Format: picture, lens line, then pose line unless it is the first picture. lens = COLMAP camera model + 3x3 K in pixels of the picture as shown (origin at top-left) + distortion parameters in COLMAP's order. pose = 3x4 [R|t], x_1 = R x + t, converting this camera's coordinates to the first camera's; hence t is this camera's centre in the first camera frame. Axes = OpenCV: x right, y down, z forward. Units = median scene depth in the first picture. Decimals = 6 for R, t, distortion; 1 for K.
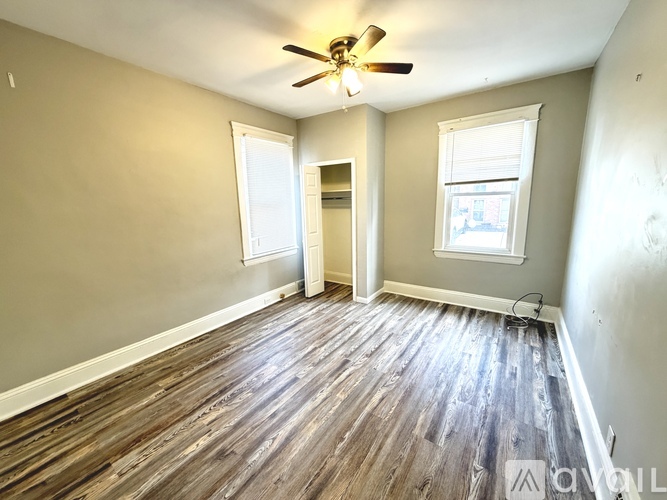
lens RADIAL K [[263.9, 0, 333.1], [0, 263.9, 248.5], [0, 0, 1]] dist [-0.002850, 0.000058]
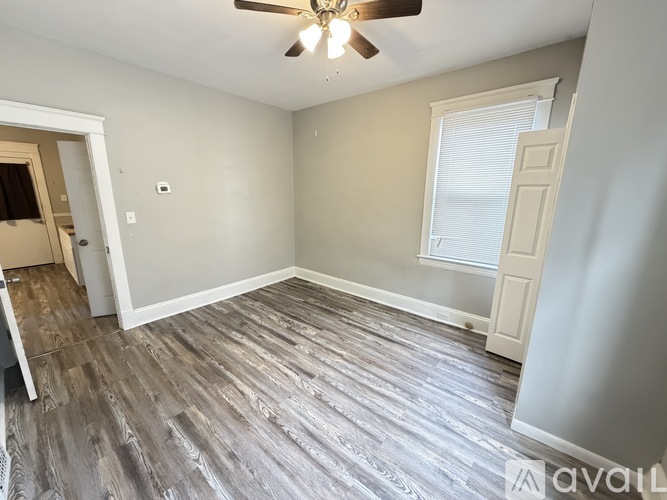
lens RADIAL K [[263.9, 0, 332.8], [0, 263.9, 250.3], [0, 0, 1]] dist [-0.002850, 0.000058]
pose [[-0.076297, 0.246094, -0.966238, 0.810577], [-0.185596, 0.948622, 0.256263, -0.223247], [0.979660, 0.198882, -0.026702, 1.014405]]
